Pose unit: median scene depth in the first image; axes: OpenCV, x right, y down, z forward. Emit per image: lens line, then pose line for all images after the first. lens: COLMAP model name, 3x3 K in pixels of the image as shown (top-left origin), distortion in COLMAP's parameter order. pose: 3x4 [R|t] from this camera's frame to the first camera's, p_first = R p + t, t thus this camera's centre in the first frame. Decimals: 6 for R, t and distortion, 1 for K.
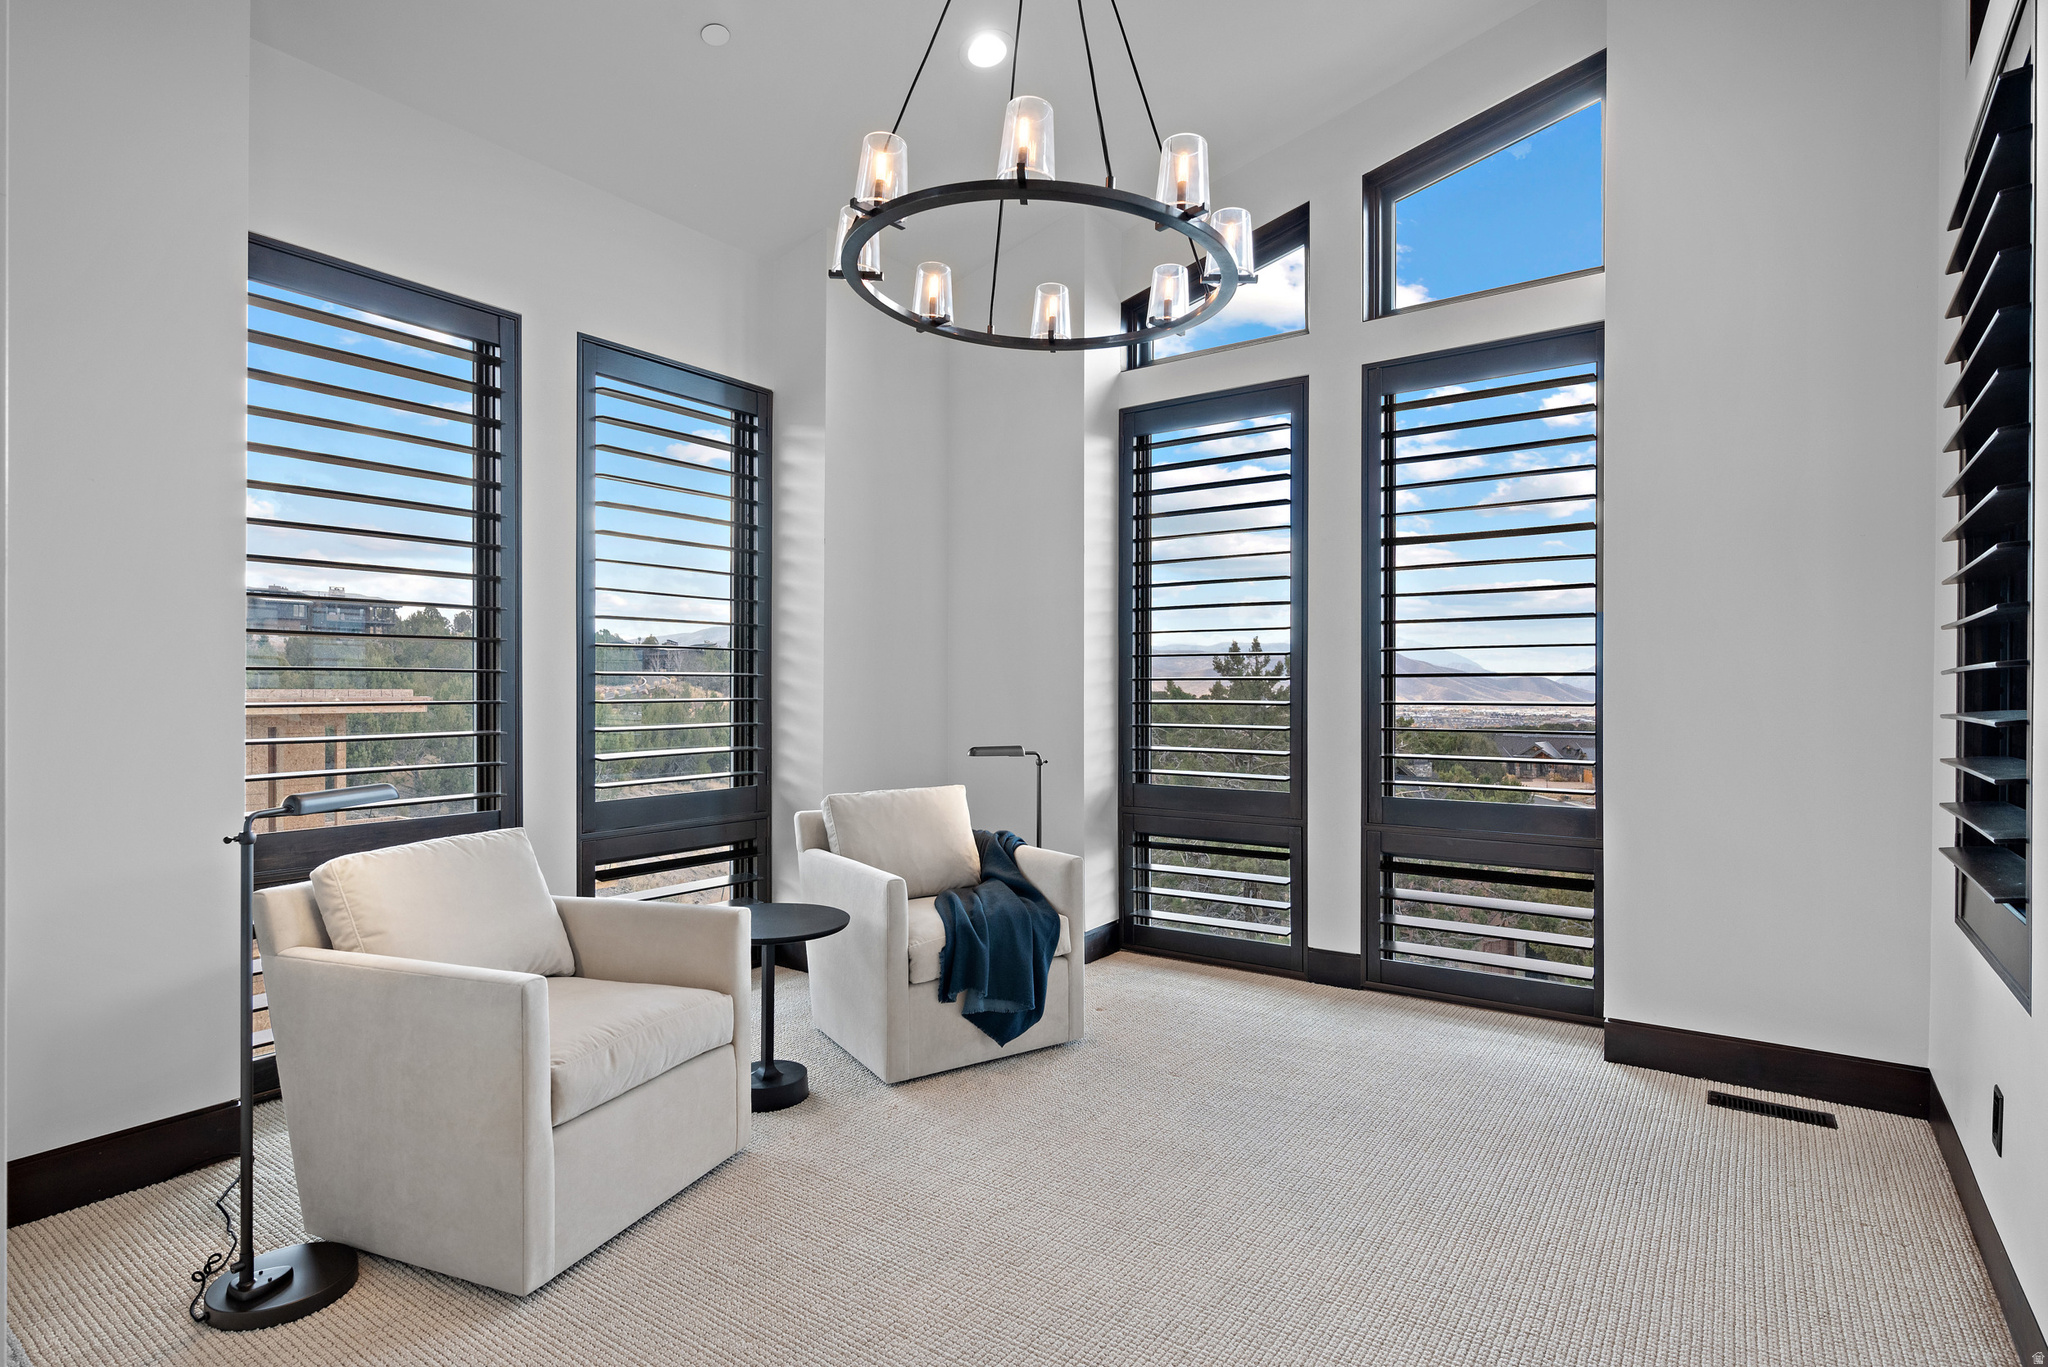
lens RADIAL K [[1011.4, 0, 1024.1], [0, 1011.4, 691.9], [0, 0, 1]] dist [0.000929, 0.000026]
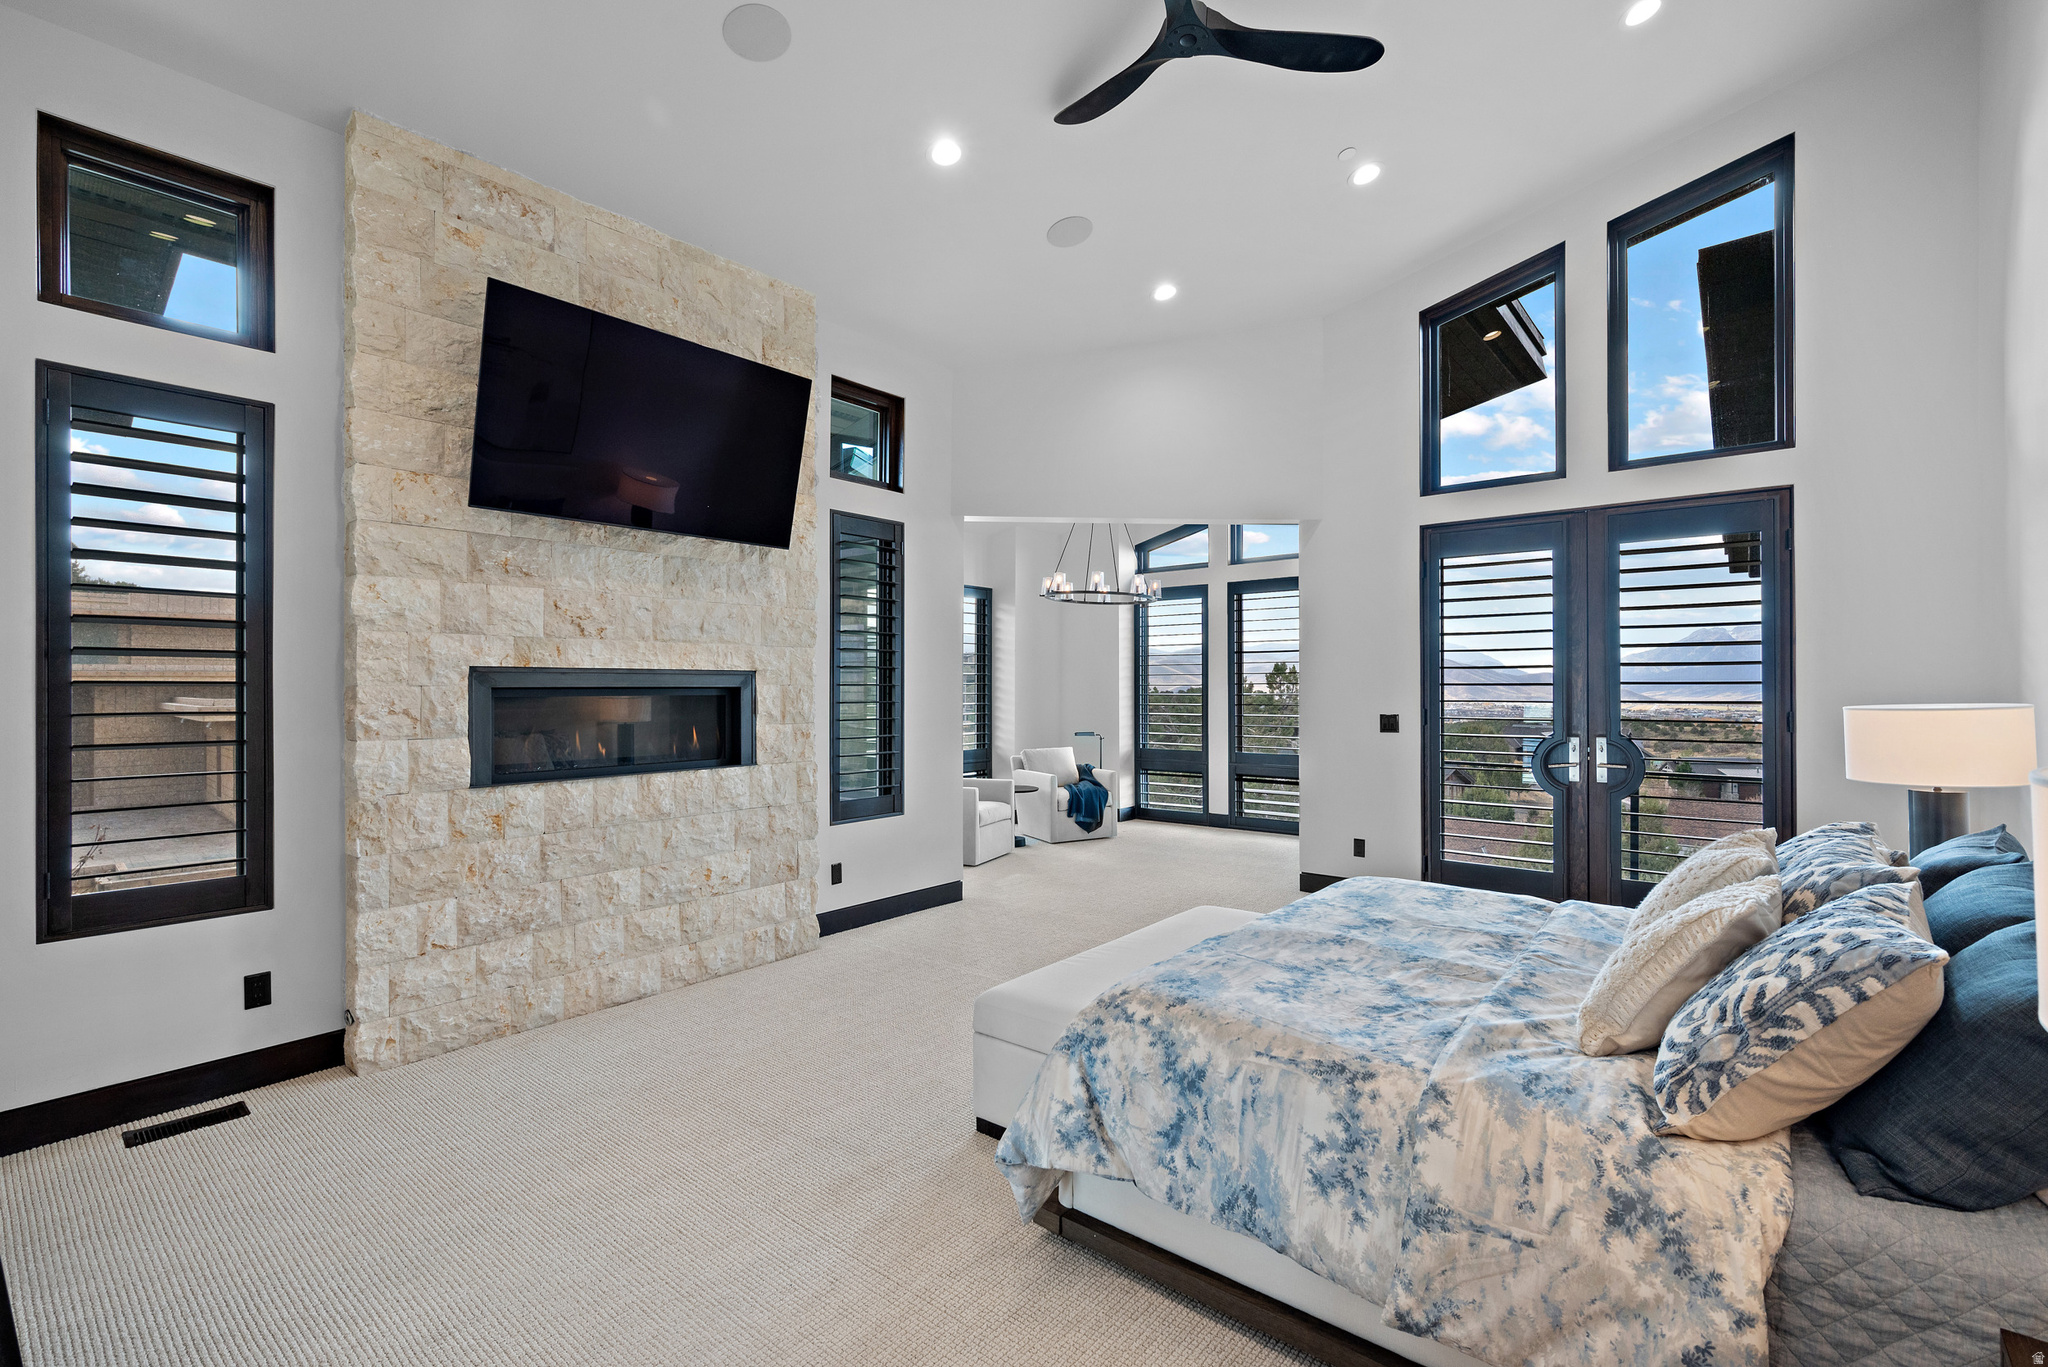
lens RADIAL K [[914.4, 0, 1026.6], [0, 914.4, 682.1], [0, 0, 1]] dist [-0.000628, -0.000002]
pose [[0.997570, -0.004863, -0.069506, -0.010861], [0.005092, 0.999982, 0.003109, -0.081145], [0.069490, -0.003455, 0.997577, -1.310065]]
